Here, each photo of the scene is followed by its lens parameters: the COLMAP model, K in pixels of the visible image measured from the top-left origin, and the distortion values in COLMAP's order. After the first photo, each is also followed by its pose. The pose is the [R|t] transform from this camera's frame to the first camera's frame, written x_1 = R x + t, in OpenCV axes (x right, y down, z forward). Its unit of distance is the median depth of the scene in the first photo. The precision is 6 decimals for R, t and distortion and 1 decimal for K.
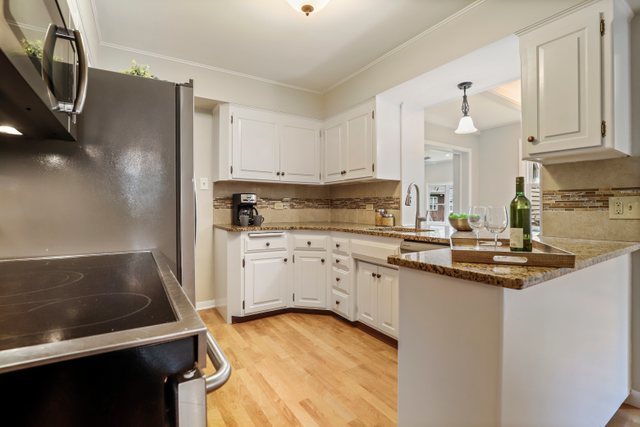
lens RADIAL K [[297.2, 0, 319.1], [0, 297.2, 208.4], [0, 0, 1]] dist [-0.020315, 0.000254]
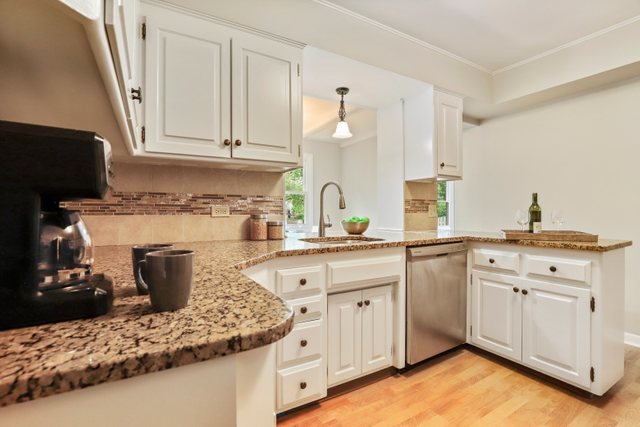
lens RADIAL K [[297.2, 0, 320.1], [0, 297.2, 213.3], [0, 0, 1]] dist [-0.020315, 0.000254]
pose [[0.037876, -0.007172, 0.999257, -0.527618], [0.004516, 0.999965, 0.007005, -0.003319], [-0.999272, 0.004247, 0.037907, 1.040954]]
